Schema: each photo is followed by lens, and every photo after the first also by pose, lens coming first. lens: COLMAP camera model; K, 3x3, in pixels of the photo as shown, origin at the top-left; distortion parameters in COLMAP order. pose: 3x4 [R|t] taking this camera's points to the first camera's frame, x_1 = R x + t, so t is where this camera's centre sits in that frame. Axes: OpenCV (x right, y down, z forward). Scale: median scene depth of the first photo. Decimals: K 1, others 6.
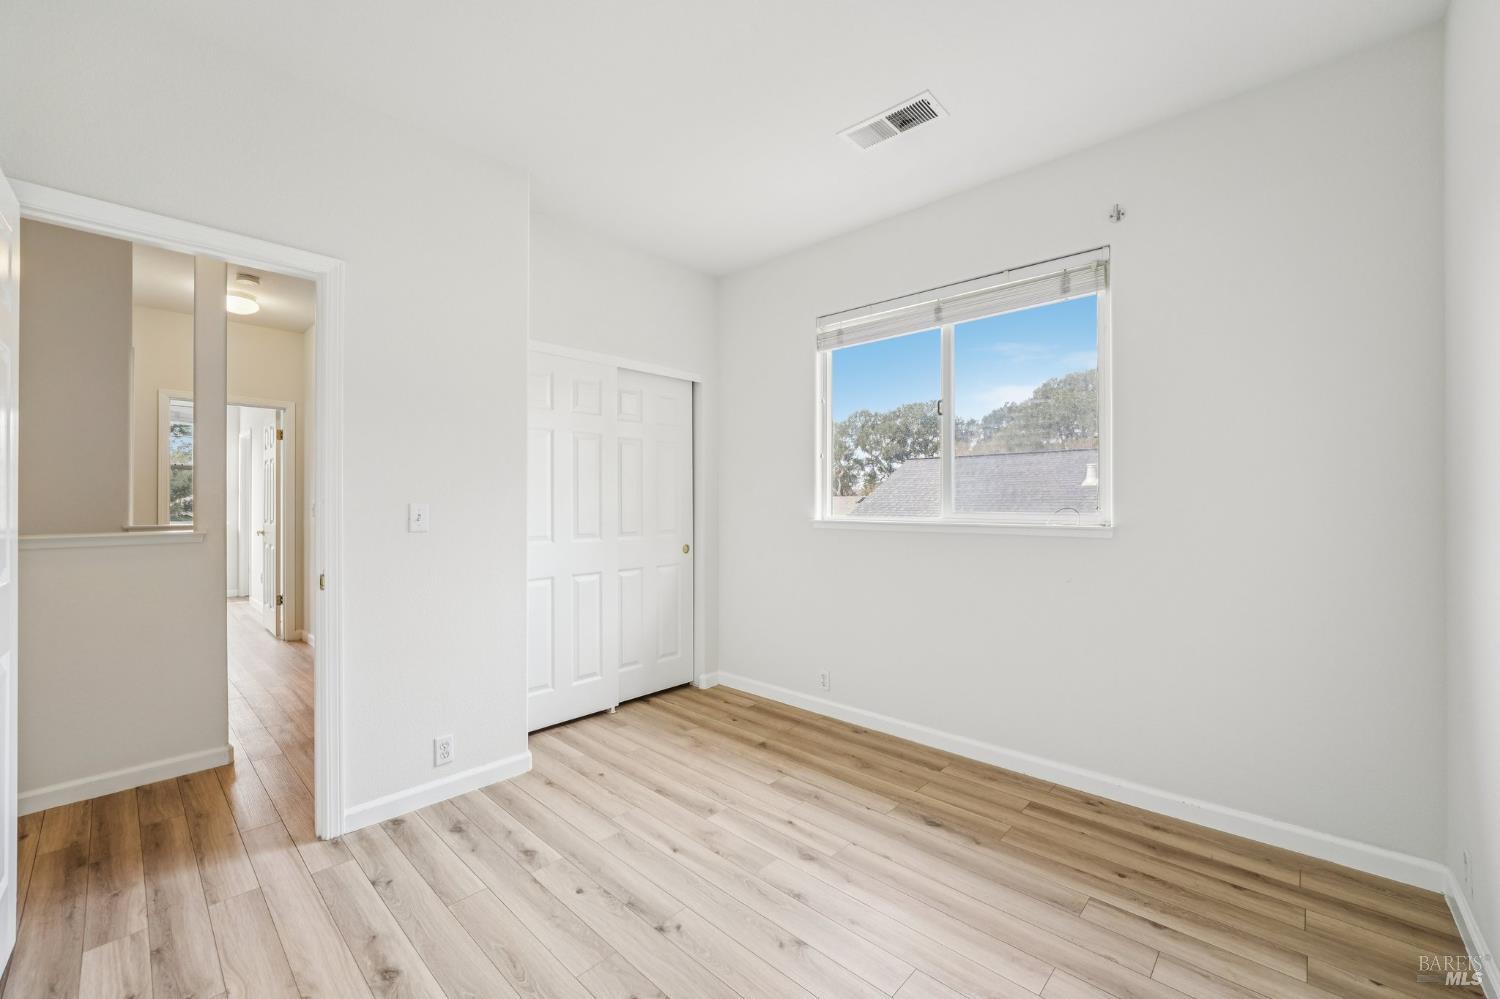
lens RADIAL K [[584.8, 0, 746.9], [0, 584.8, 501.1], [0, 0, 1]] dist [-0.002818, -0.000004]
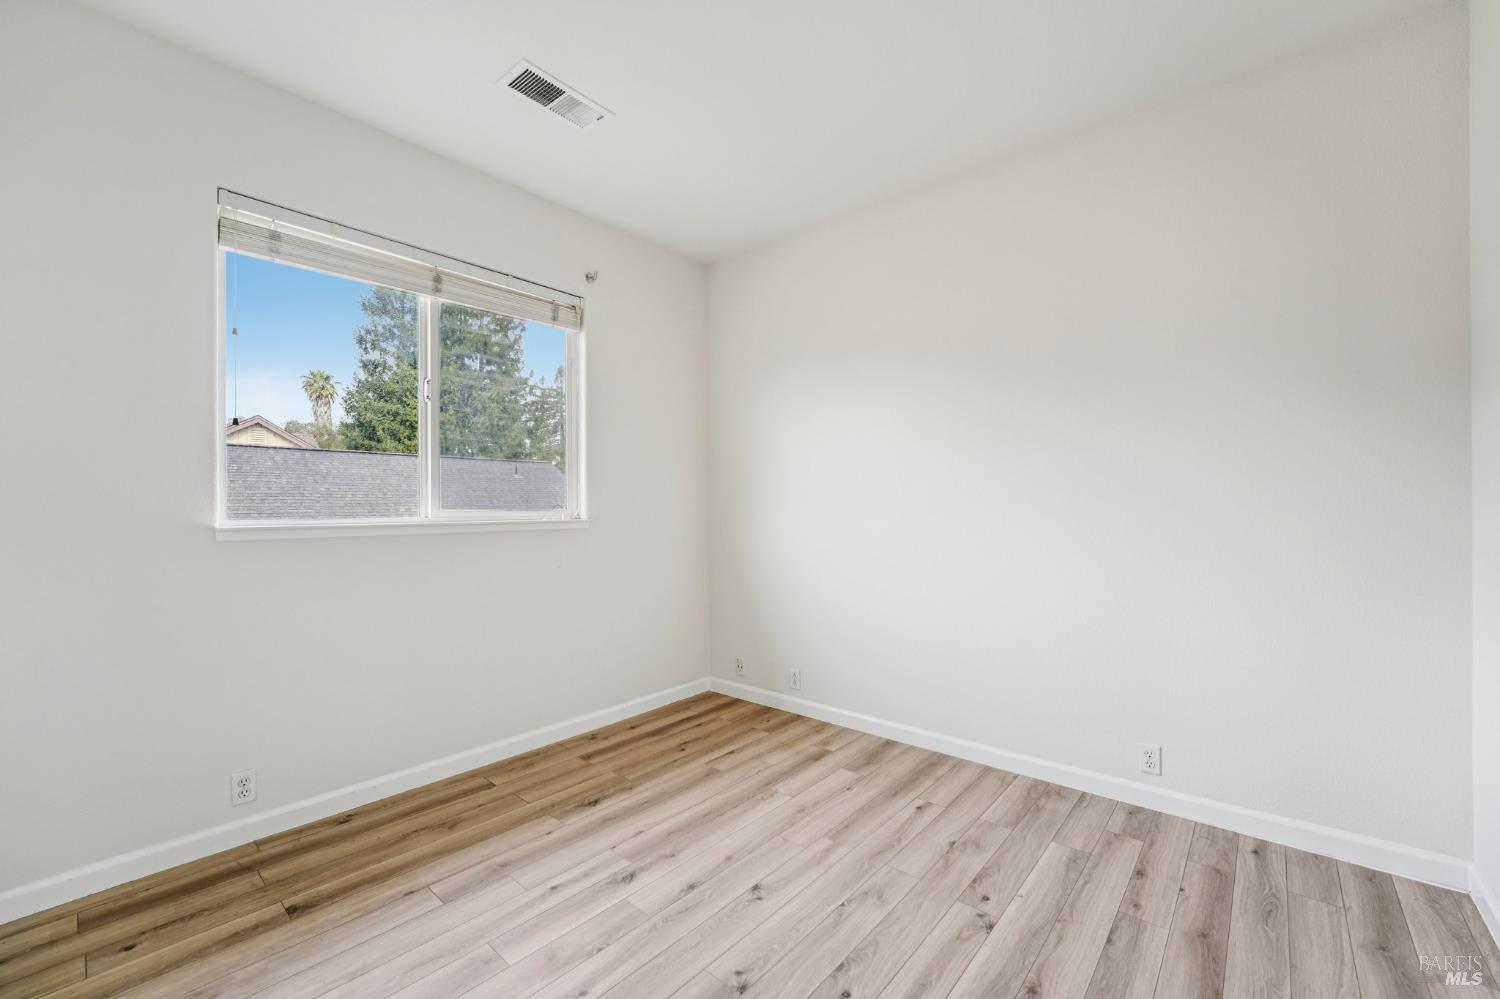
lens RADIAL K [[584.8, 0, 746.9], [0, 584.8, 501.1], [0, 0, 1]] dist [-0.002818, -0.000004]
pose [[0.004178, 0.006970, 0.999967, -0.622880], [0.001924, 0.999974, -0.006978, 0.014869], [-0.999989, 0.001953, 0.004164, 0.610382]]
